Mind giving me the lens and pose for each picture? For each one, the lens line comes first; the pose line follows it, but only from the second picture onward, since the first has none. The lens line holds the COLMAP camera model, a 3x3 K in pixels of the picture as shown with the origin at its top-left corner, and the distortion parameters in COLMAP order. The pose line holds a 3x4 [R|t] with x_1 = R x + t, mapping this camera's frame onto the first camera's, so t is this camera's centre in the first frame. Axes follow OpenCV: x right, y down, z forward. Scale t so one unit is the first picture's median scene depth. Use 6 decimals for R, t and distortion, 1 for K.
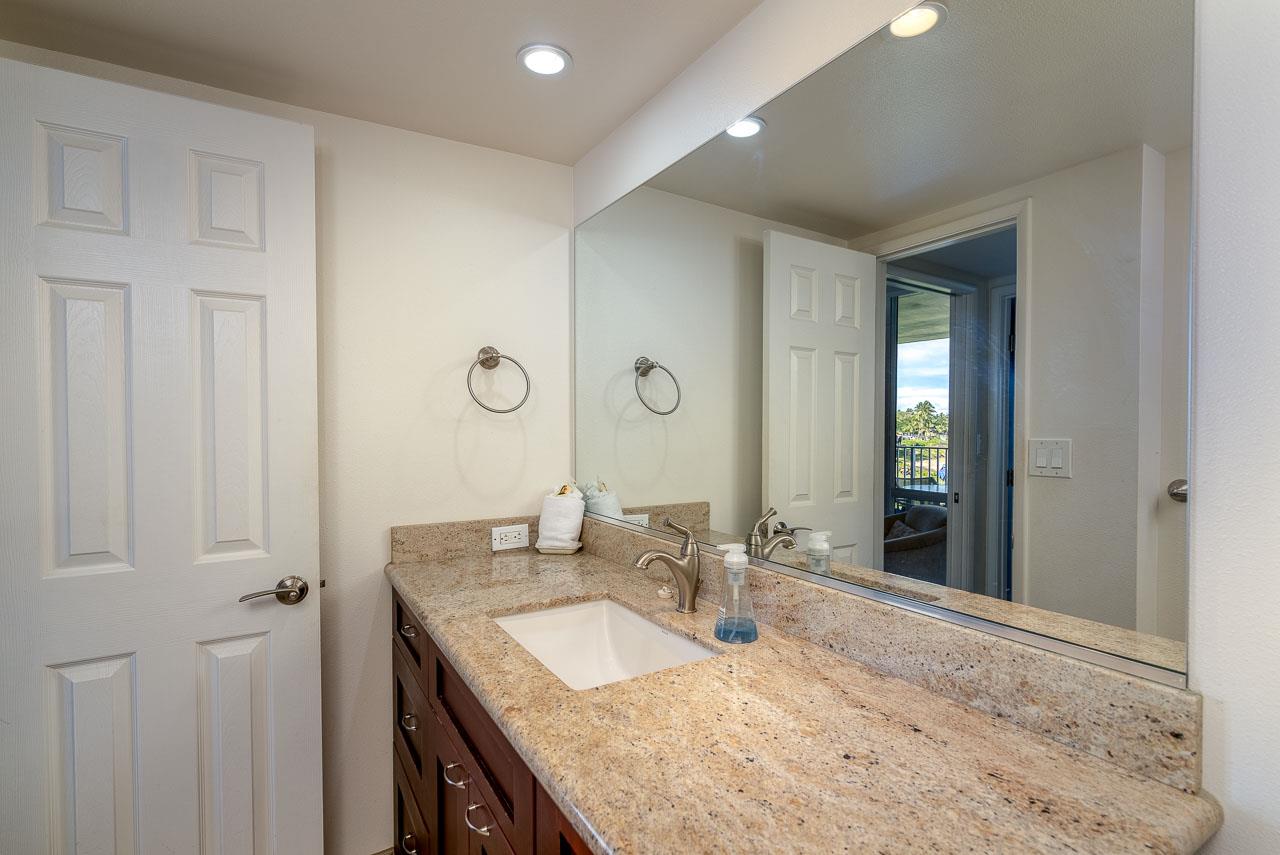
lens RADIAL K [[600.8, 0, 637.4], [0, 600.8, 430.9], [0, 0, 1]] dist [-0.000649, 0.000179]
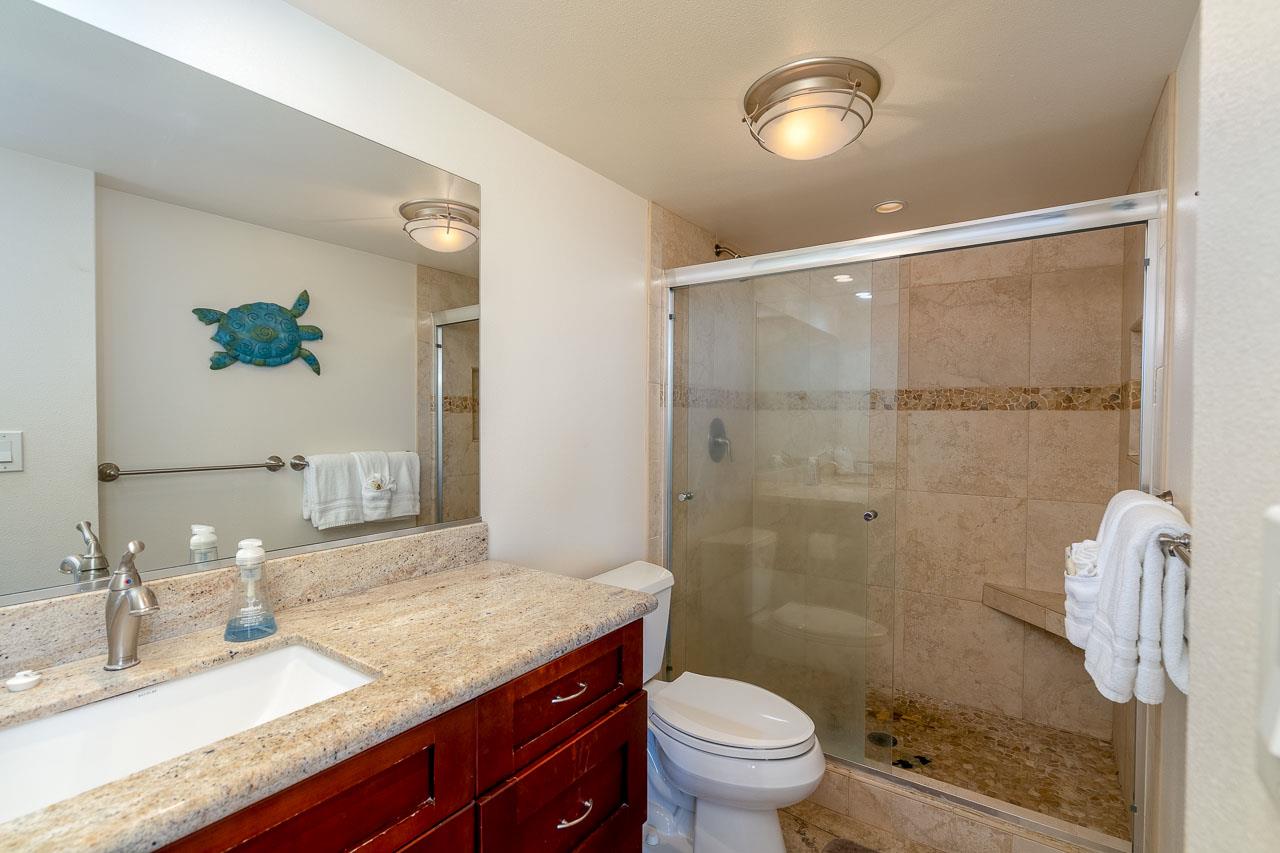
lens RADIAL K [[600.8, 0, 636.7], [0, 600.8, 428.4], [0, 0, 1]] dist [-0.000649, 0.000179]
pose [[-0.408161, -0.012717, 0.912821, -1.248325], [0.003582, 0.999873, 0.015531, -0.004127], [-0.912903, 0.009609, -0.408064, 1.059435]]
